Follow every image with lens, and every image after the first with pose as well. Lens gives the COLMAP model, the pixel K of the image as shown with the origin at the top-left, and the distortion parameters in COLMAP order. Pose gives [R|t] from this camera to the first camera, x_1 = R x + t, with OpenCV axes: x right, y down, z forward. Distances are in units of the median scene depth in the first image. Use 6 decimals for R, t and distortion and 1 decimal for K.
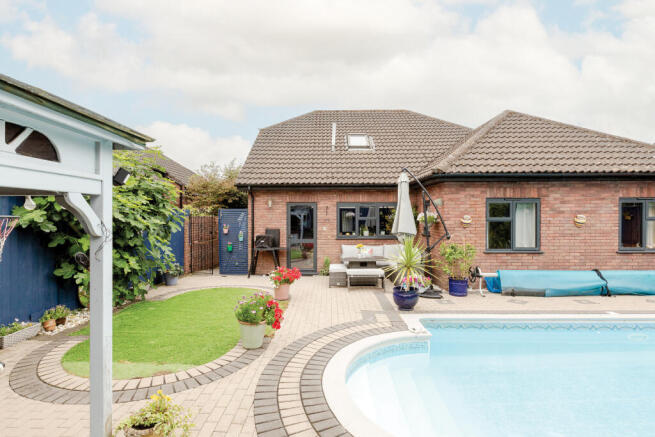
lens RADIAL K [[327.1, 0, 327.5], [0, 327.1, 213.0], [0, 0, 1]] dist [0.006335, 0.000747]
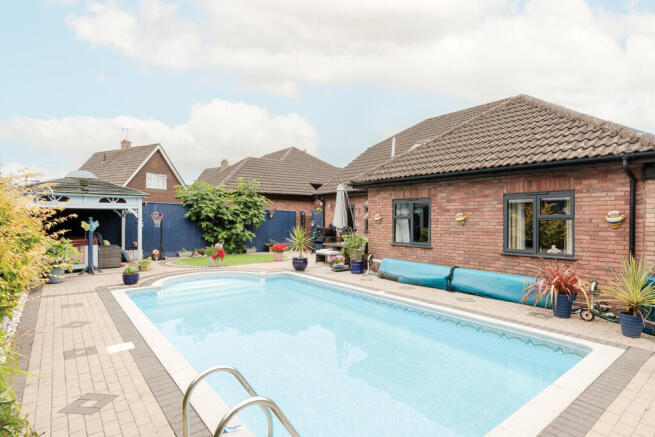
lens RADIAL K [[347.0, 0, 328.3], [0, 347.0, 223.3], [0, 0, 1]] dist [0.025515, -0.000052]
pose [[0.633422, 0.017664, -0.773605, 1.329488], [0.008259, 0.999528, 0.029586, 0.002007], [0.773763, -0.025130, 0.632977, 0.006923]]
